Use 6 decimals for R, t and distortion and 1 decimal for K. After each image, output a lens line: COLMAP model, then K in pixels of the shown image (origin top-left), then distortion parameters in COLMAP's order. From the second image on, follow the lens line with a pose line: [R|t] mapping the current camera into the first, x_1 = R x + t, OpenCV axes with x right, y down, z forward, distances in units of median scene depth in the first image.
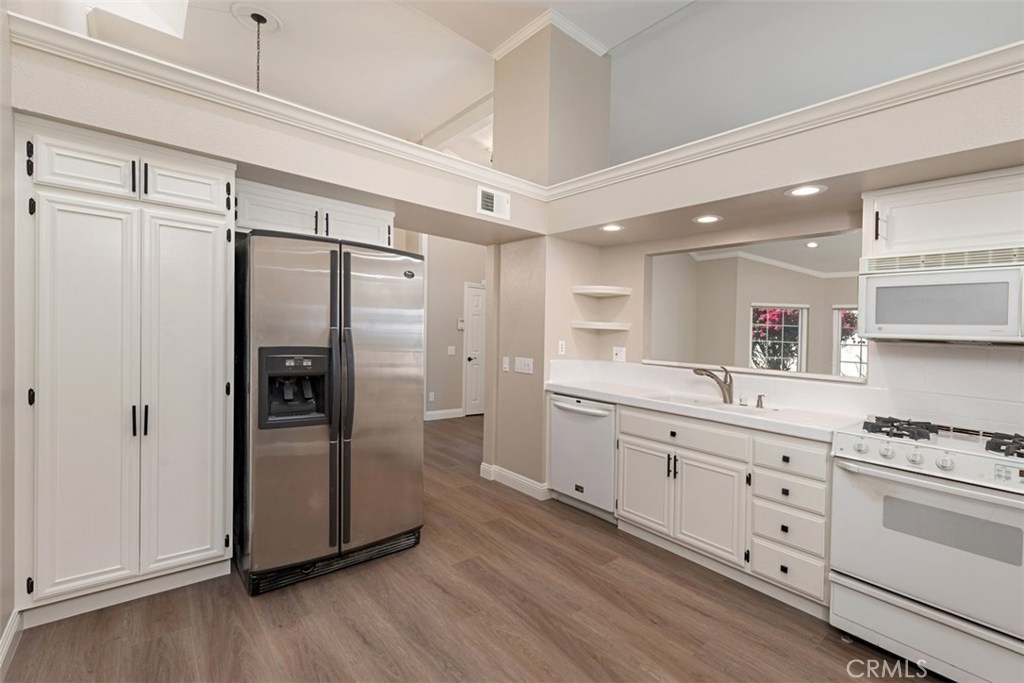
lens RADIAL K [[446.8, 0, 511.9], [0, 446.8, 325.2], [0, 0, 1]] dist [-0.000411, -0.000302]
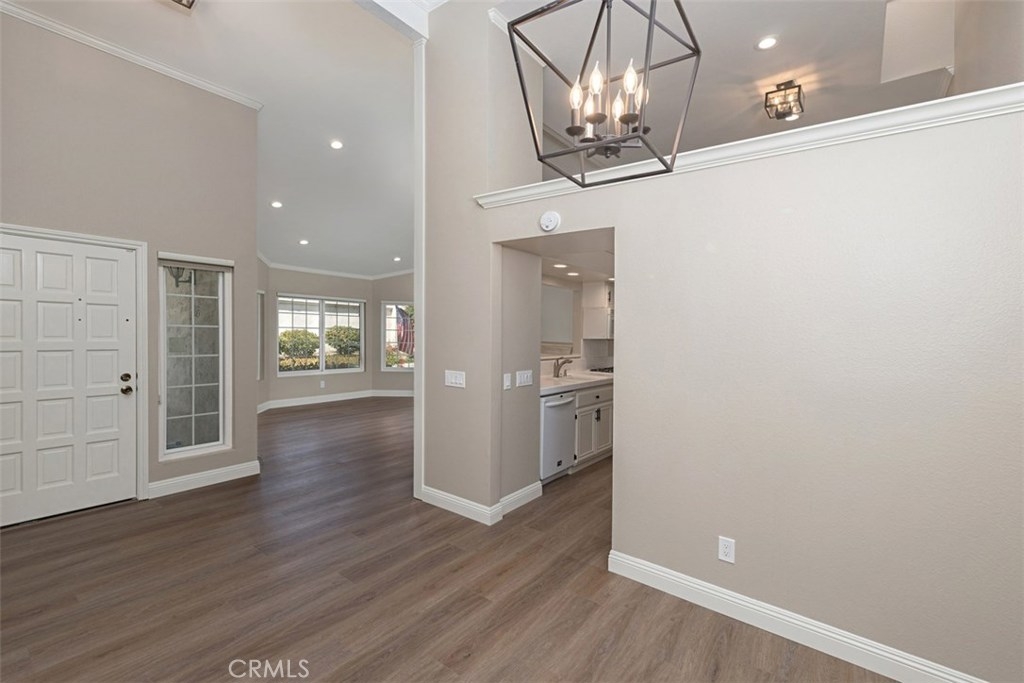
lens RADIAL K [[447.1, 0, 517.6], [0, 447.1, 317.6], [0, 0, 1]] dist [0.004176, 0.000029]
pose [[-0.226306, -0.026990, 0.973682, -1.318035], [-0.055004, 0.998375, 0.014890, -0.084257], [-0.972502, -0.050187, -0.227423, 1.761475]]
